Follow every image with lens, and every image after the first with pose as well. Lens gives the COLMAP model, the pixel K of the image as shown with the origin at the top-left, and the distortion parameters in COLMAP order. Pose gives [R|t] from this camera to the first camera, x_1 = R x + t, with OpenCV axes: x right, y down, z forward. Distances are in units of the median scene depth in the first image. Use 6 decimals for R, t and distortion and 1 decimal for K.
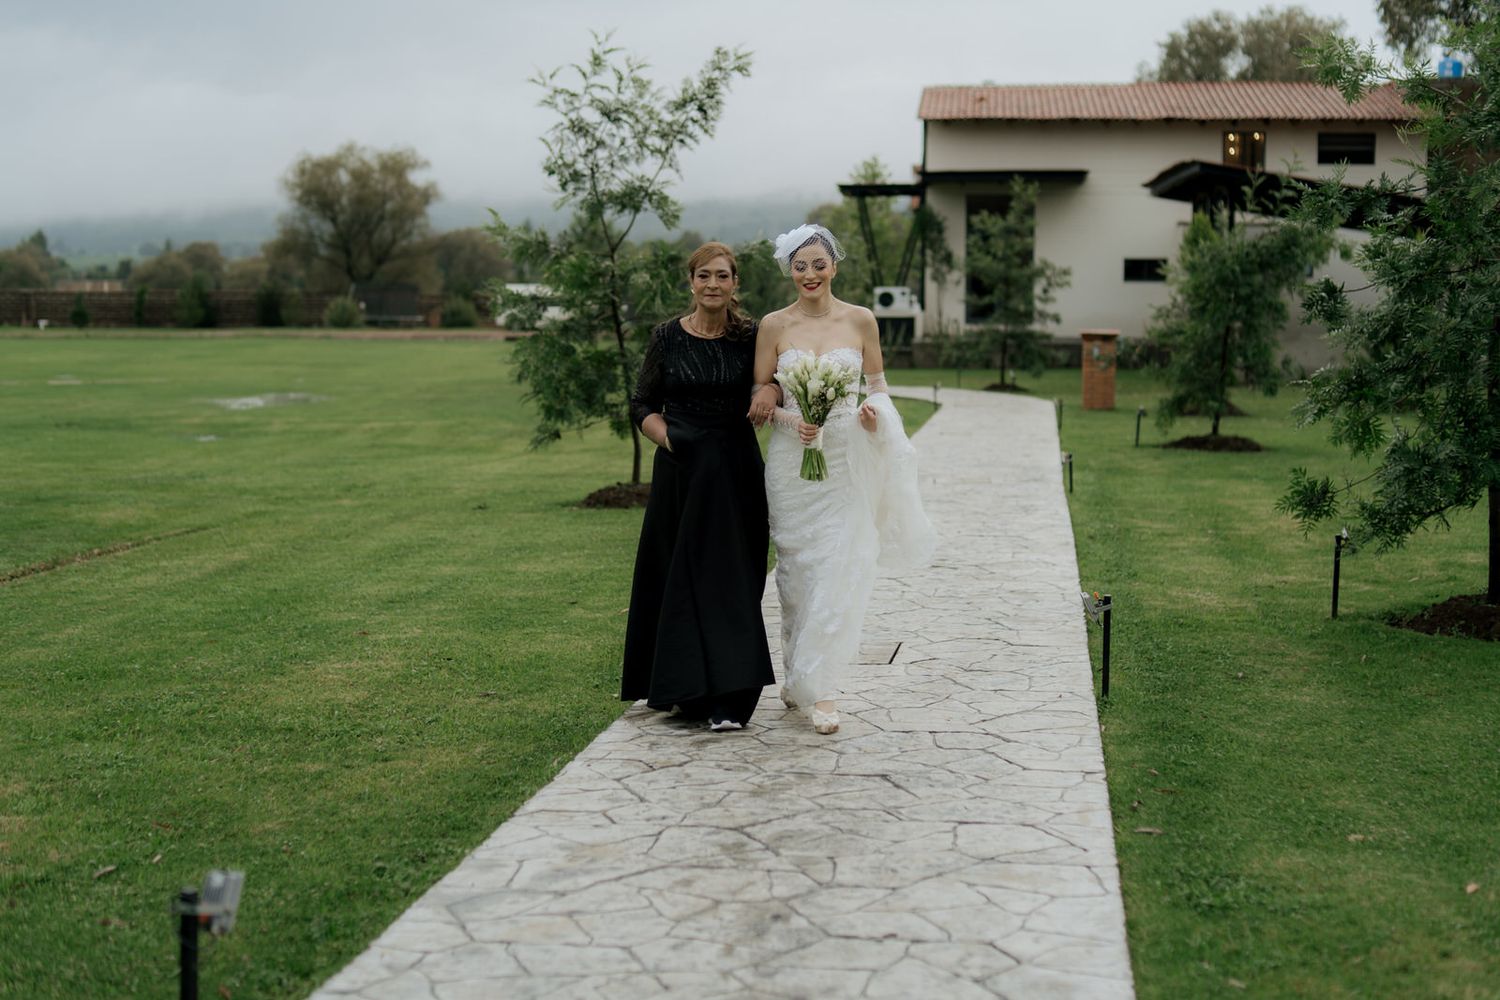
lens RADIAL K [[2150.7, 0, 750.0], [0, 2150.7, 500.0], [0, 0, 1]] dist [-0.068261, -0.087384]
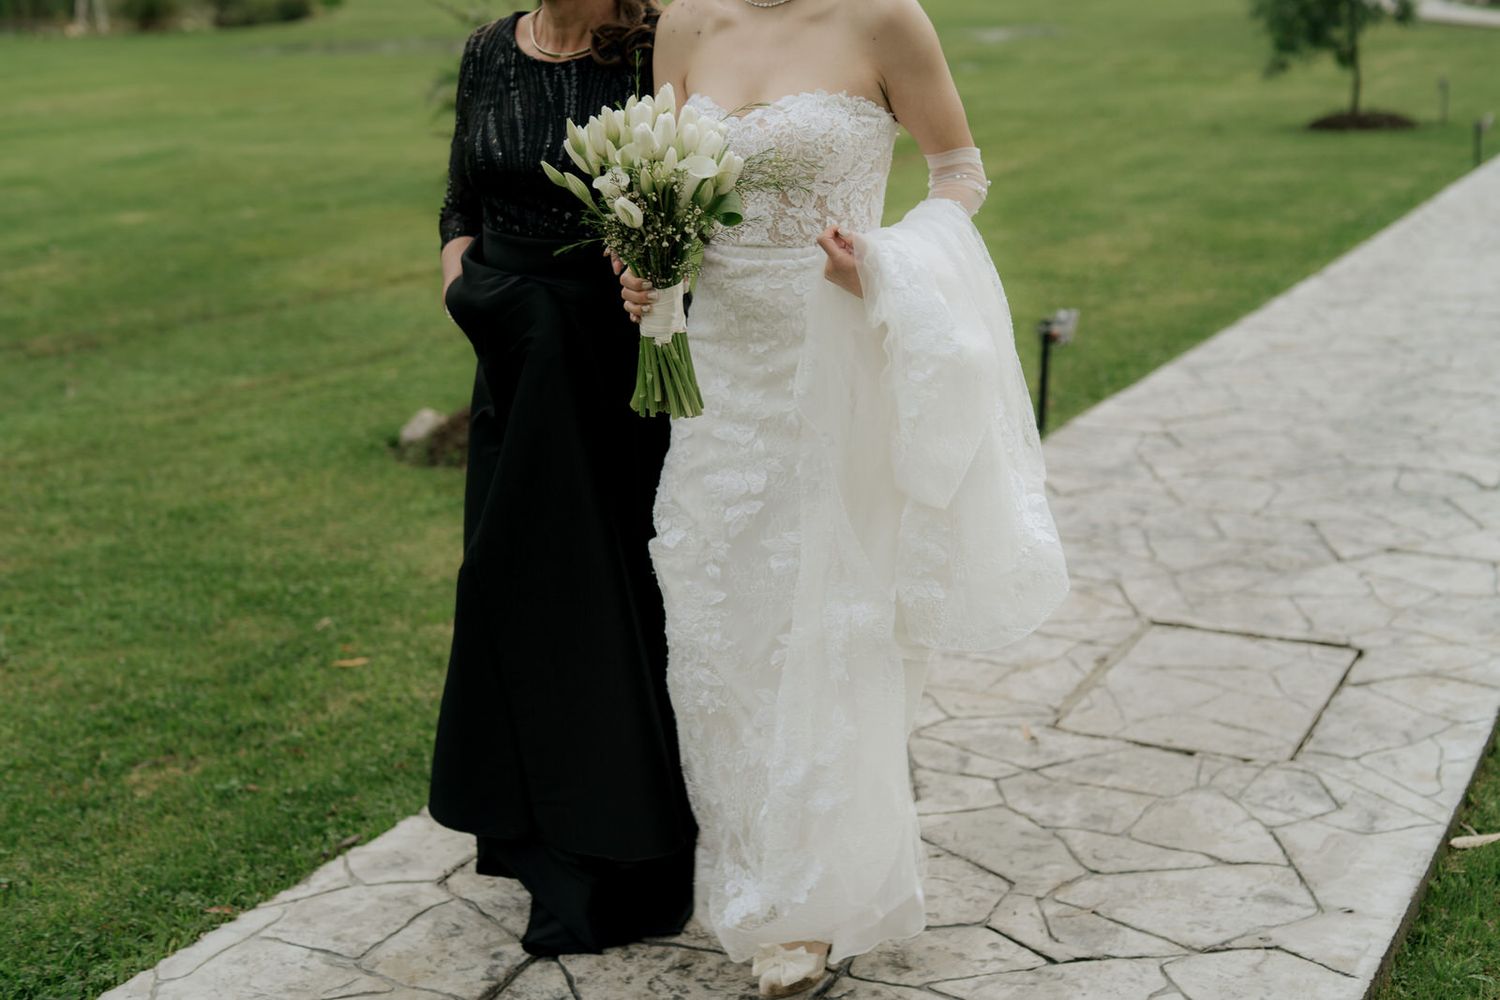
lens RADIAL K [[2150.7, 0, 750.0], [0, 2150.7, 500.0], [0, 0, 1]] dist [-0.068261, -0.087384]
pose [[0.944547, 0.065001, -0.321879, 0.034610], [-0.009946, 0.985426, 0.169815, 0.011312], [0.328227, -0.157197, 0.931427, -0.299189]]
